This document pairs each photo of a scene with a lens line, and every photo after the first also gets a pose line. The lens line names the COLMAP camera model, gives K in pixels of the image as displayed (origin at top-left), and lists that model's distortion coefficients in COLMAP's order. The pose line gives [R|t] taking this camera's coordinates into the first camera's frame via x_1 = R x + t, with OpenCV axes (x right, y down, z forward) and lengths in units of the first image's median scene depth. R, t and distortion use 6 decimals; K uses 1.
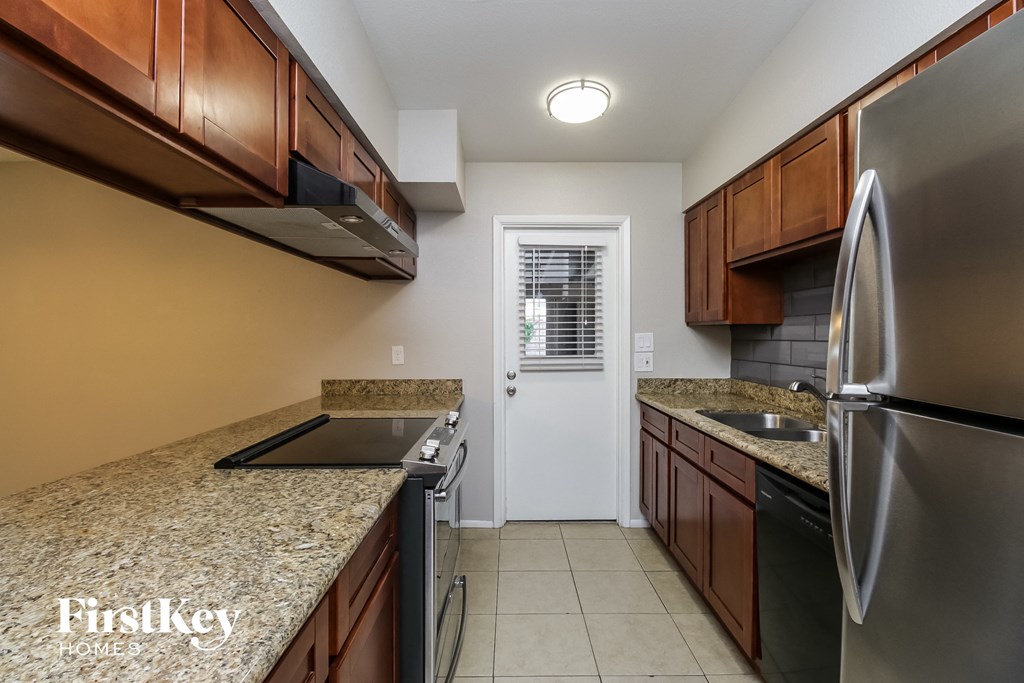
lens RADIAL K [[485.0, 0, 509.5], [0, 485.0, 342.4], [0, 0, 1]] dist [0.000813, 0.000043]
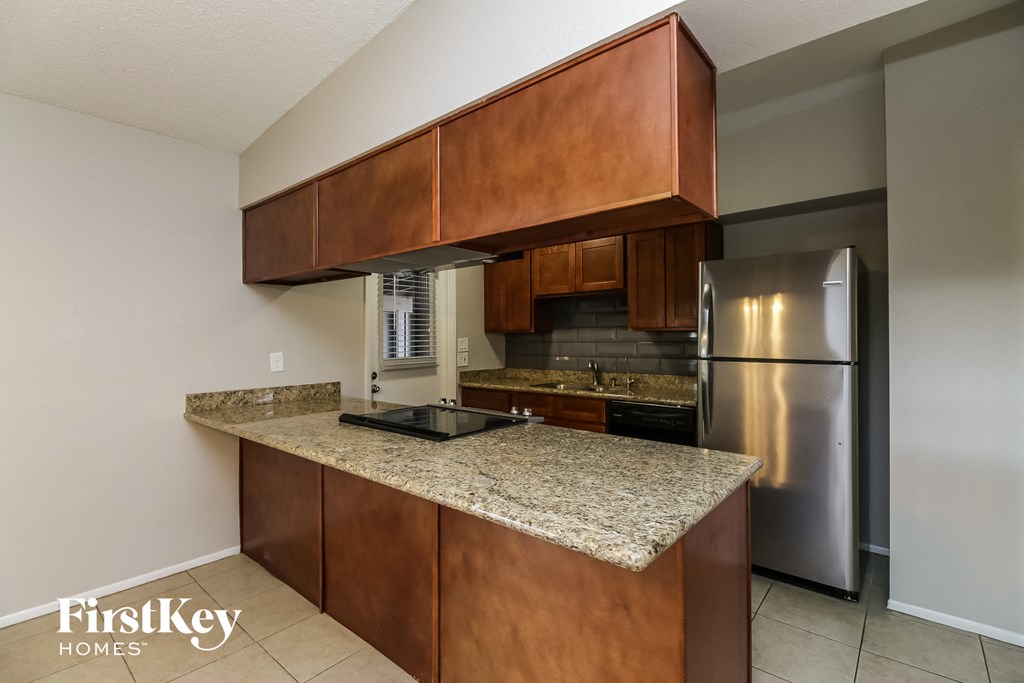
lens RADIAL K [[472.5, 0, 517.7], [0, 472.5, 336.8], [0, 0, 1]] dist [0.010096, 0.000101]
pose [[0.649529, -0.002319, 0.760333, -0.647317], [0.022402, 0.999620, -0.016089, 0.000858], [-0.760007, 0.027483, 0.649334, 0.001447]]
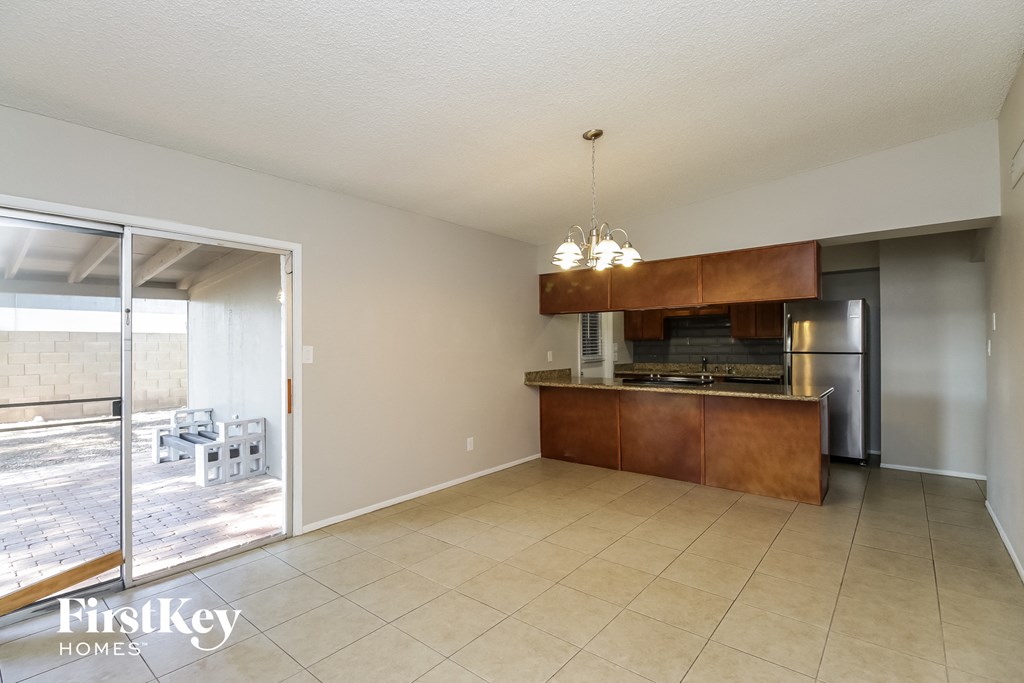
lens RADIAL K [[485.0, 0, 509.5], [0, 485.0, 342.4], [0, 0, 1]] dist [0.000813, 0.000043]
pose [[0.637507, -0.001995, 0.770442, -1.725144], [0.027362, 0.999424, -0.020053, 0.005956], [-0.769959, 0.033865, 0.637194, -0.036025]]
